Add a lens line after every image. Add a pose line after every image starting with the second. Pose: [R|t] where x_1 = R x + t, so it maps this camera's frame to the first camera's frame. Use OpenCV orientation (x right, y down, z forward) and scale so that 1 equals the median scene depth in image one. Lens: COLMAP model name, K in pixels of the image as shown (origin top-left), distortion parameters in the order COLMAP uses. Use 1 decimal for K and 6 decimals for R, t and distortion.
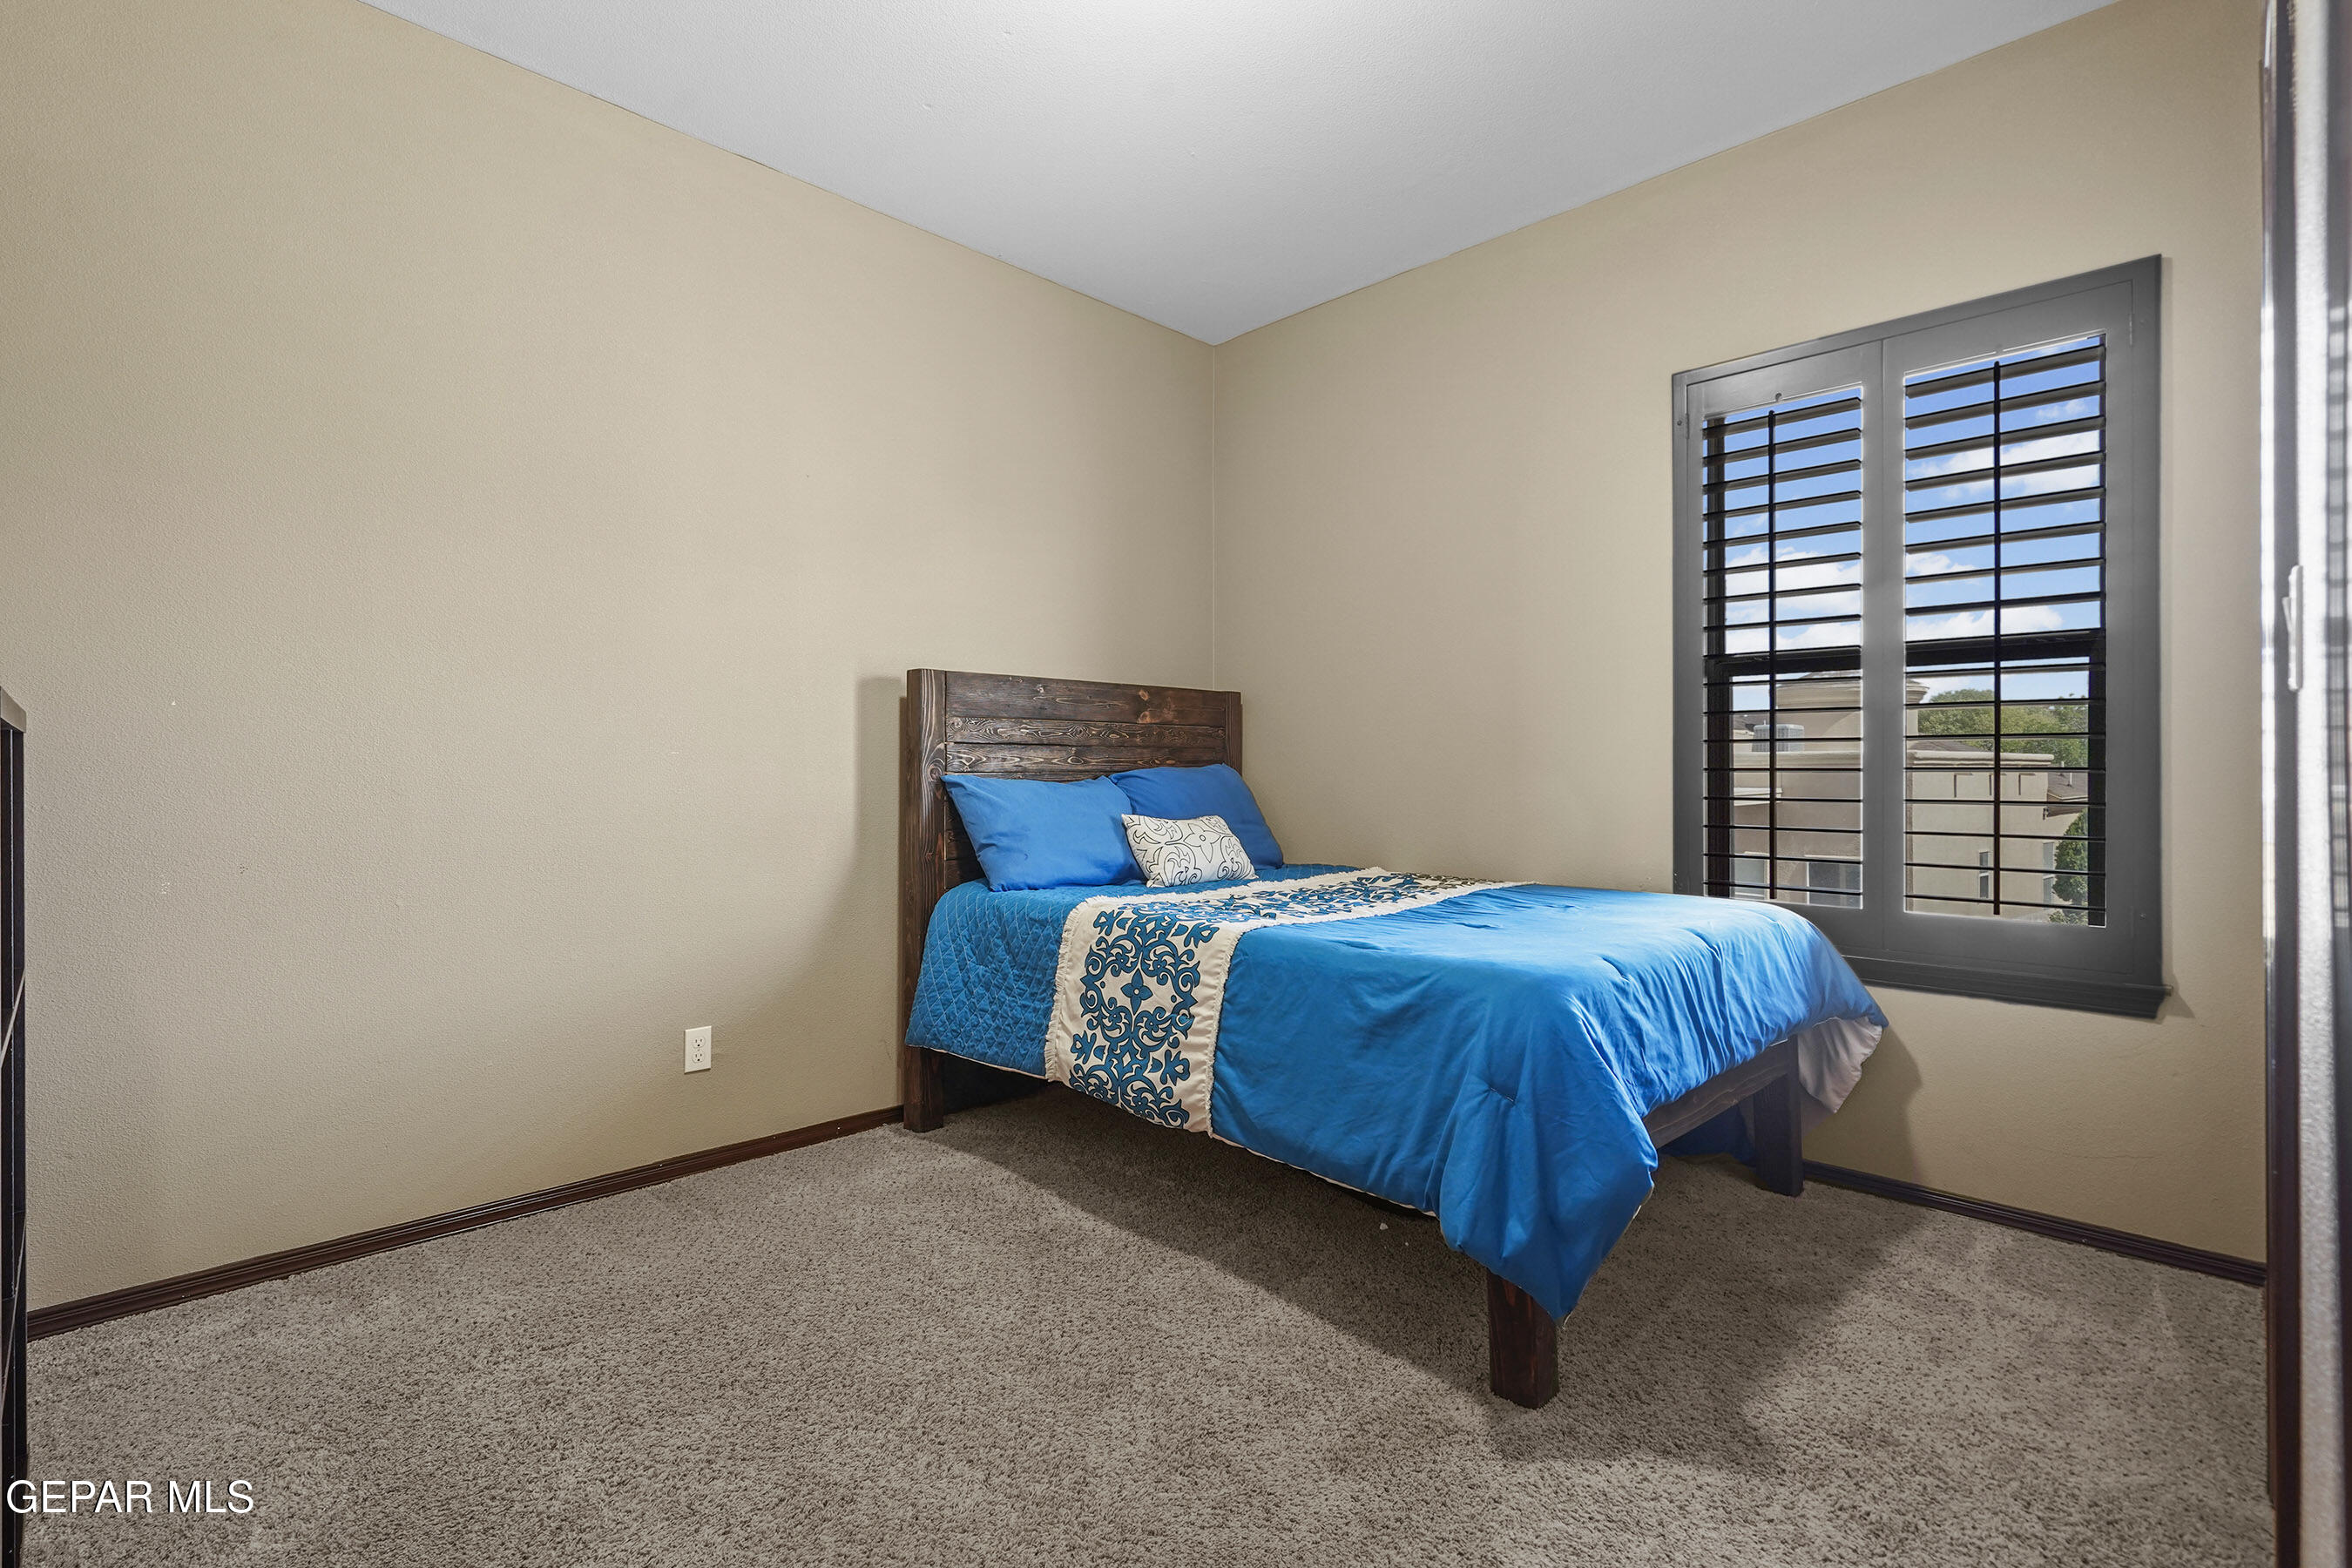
lens RADIAL K [[1072.1, 0, 1184.7], [0, 1072.1, 773.0], [0, 0, 1]] dist [-0.000315, -0.000729]
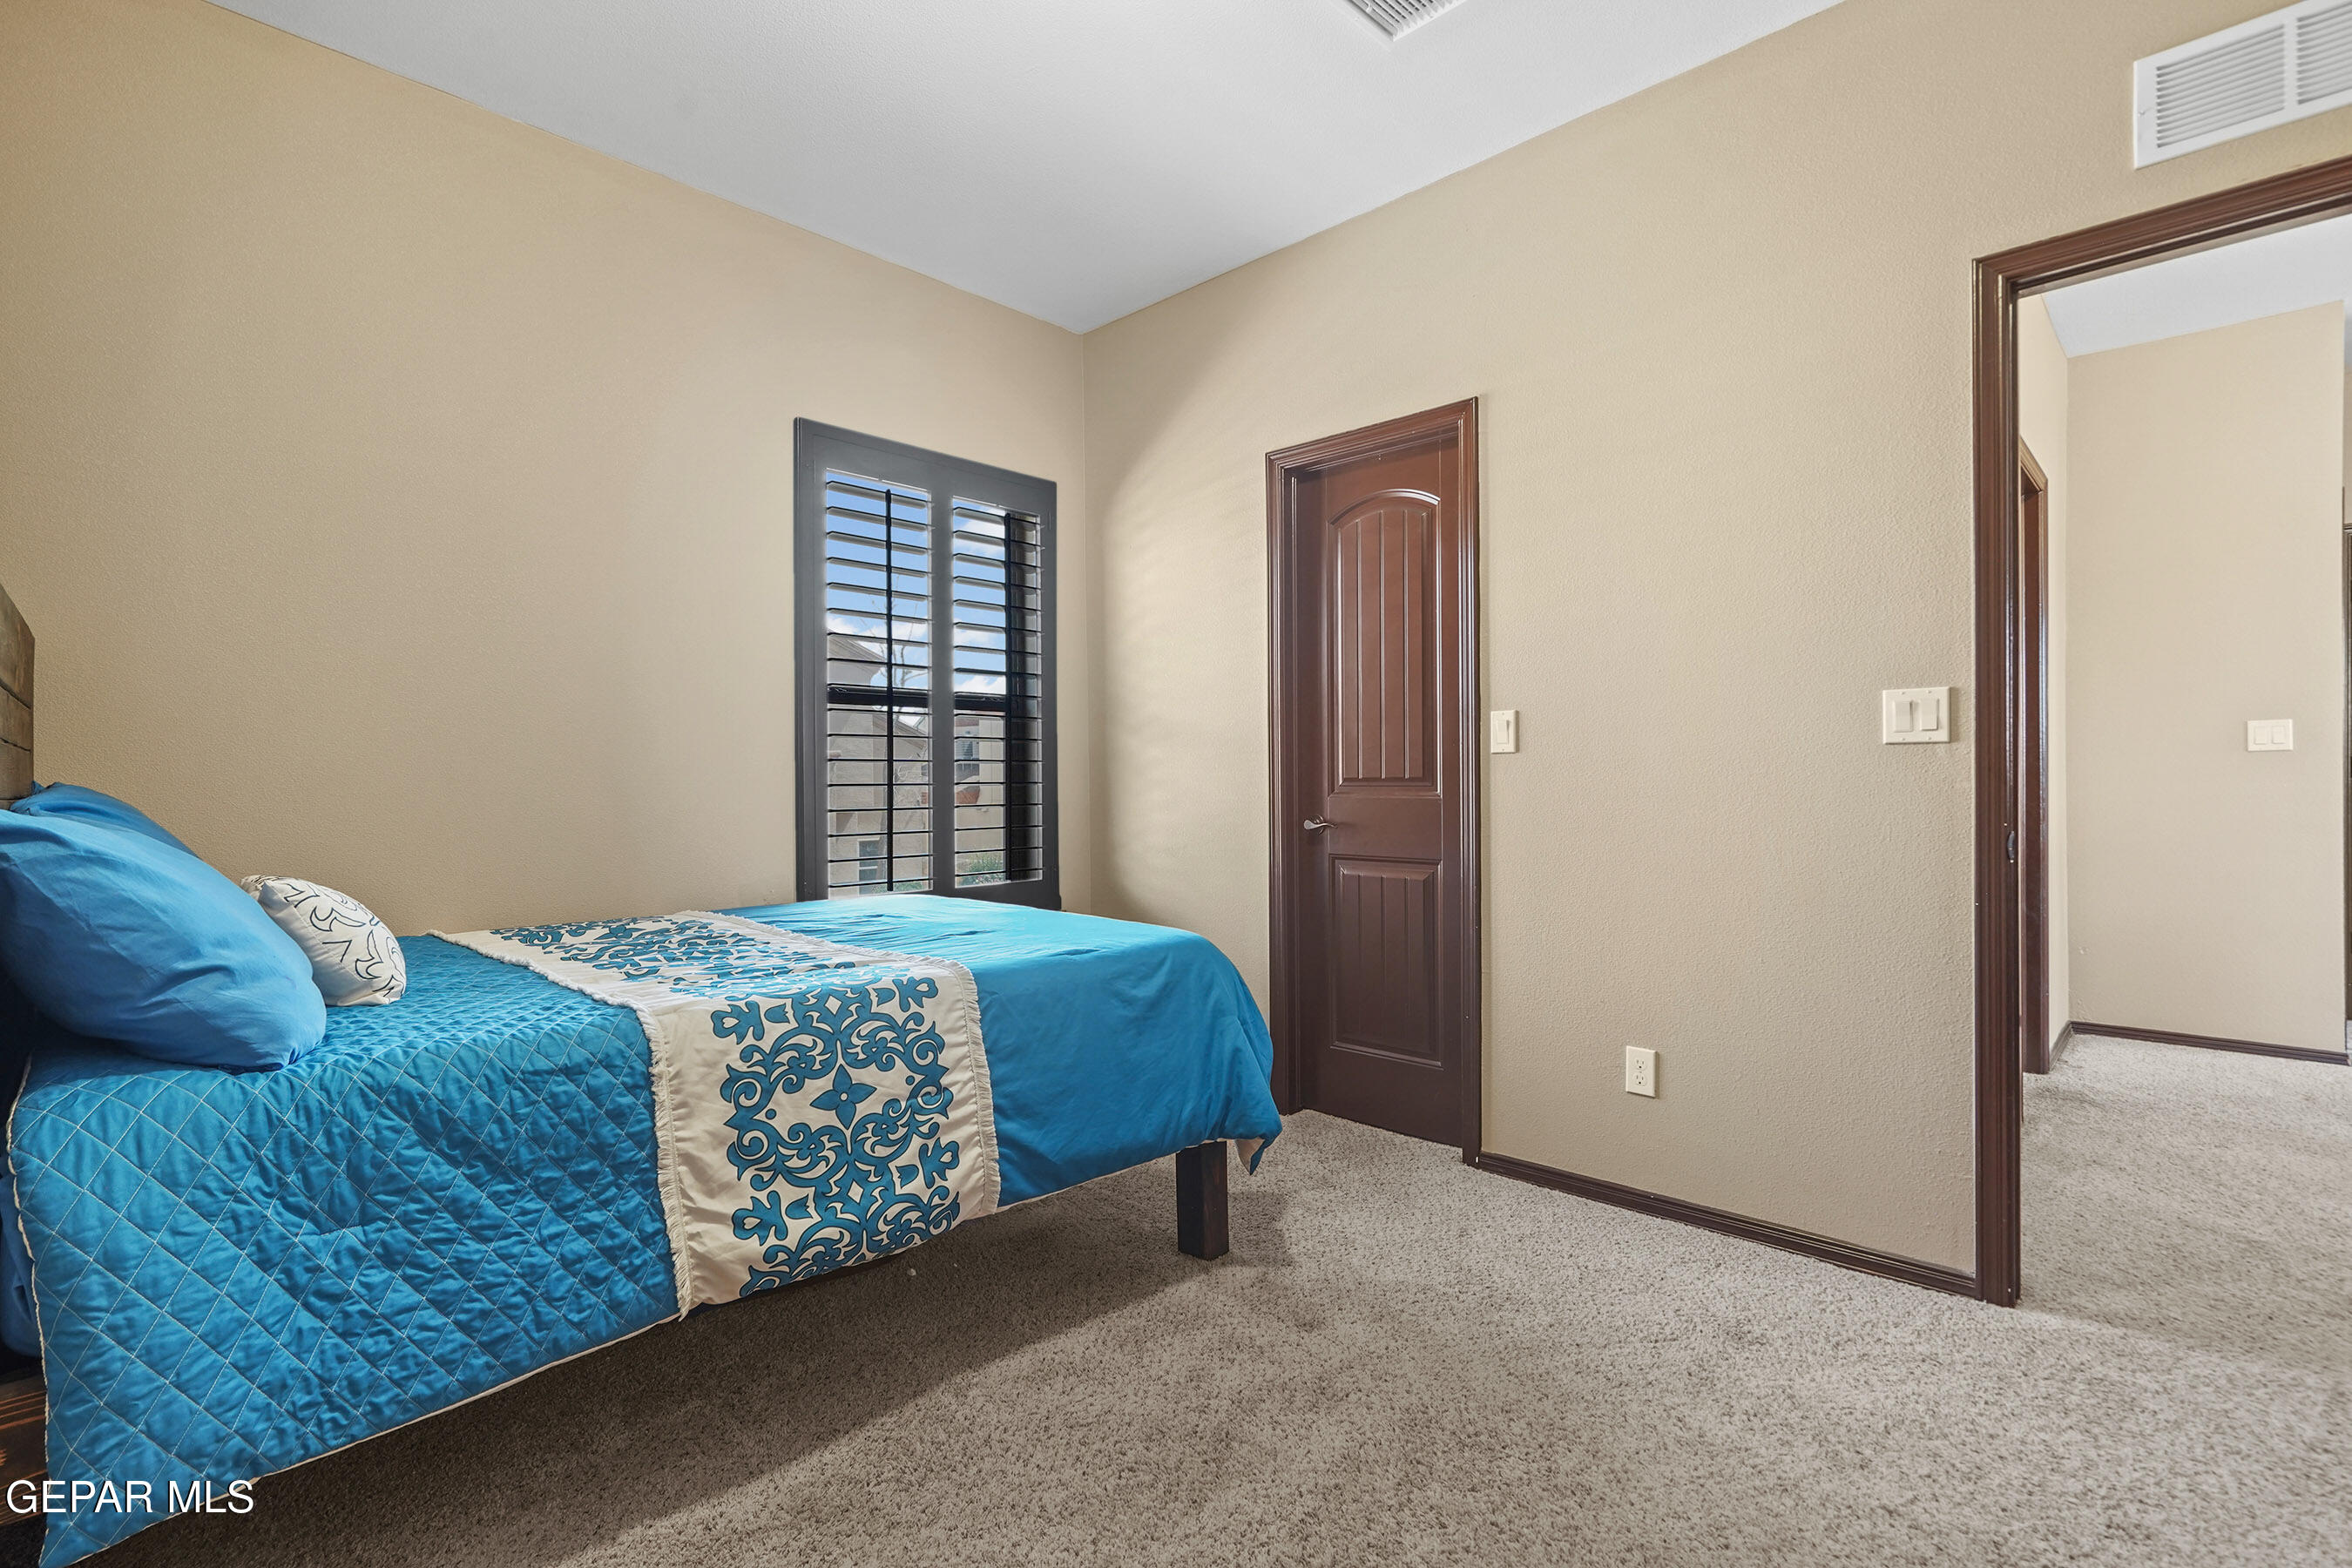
lens RADIAL K [[1072.1, 0, 1169.8], [0, 1072.1, 794.1], [0, 0, 1]] dist [-0.000315, -0.000729]
pose [[0.003156, -0.011481, 0.999929, -0.751585], [0.011302, 0.999871, 0.011444, -0.003752], [-0.999931, 0.011265, 0.003285, 0.771887]]
